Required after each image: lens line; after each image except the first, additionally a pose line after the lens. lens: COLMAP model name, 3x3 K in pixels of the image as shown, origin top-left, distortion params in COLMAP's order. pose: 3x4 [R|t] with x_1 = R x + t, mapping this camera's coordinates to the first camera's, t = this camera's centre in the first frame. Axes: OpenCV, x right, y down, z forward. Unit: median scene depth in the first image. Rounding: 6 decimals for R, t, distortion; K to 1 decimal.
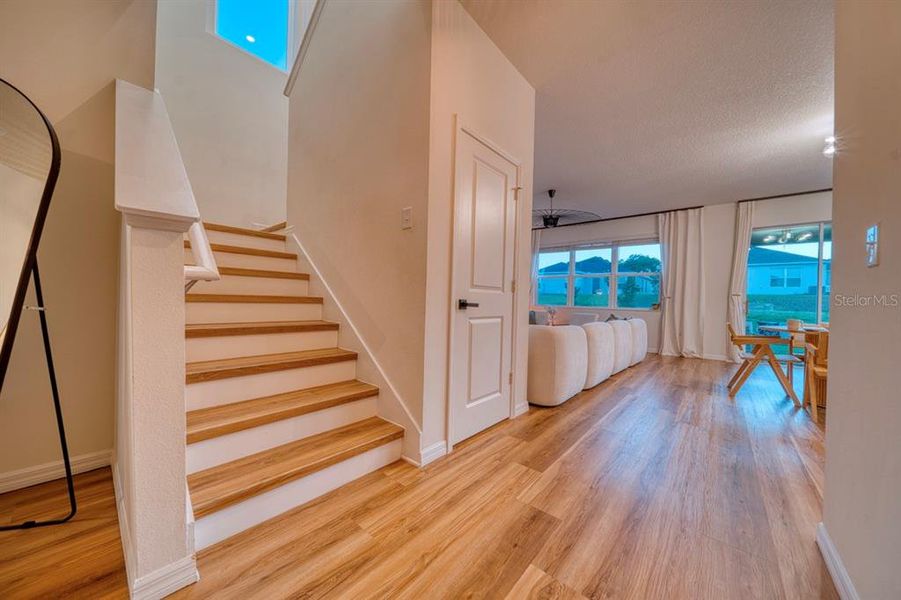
lens RADIAL K [[301.7, 0, 450.5], [0, 301.7, 300.0], [0, 0, 1]] dist [-0.000064, -0.000015]
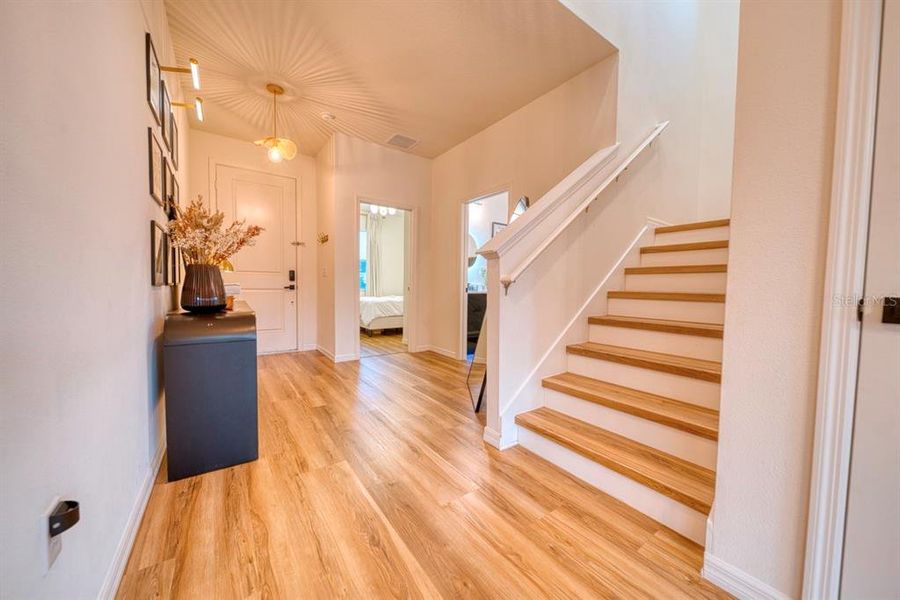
lens RADIAL K [[332.7, 0, 471.5], [0, 332.7, 296.3], [0, 0, 1]] dist [-0.002172, -0.000216]
pose [[-0.195418, -0.003061, -0.980715, 0.757124], [-0.018755, 0.999824, 0.000616, 0.009311], [0.980541, 0.018513, -0.195441, 0.796182]]
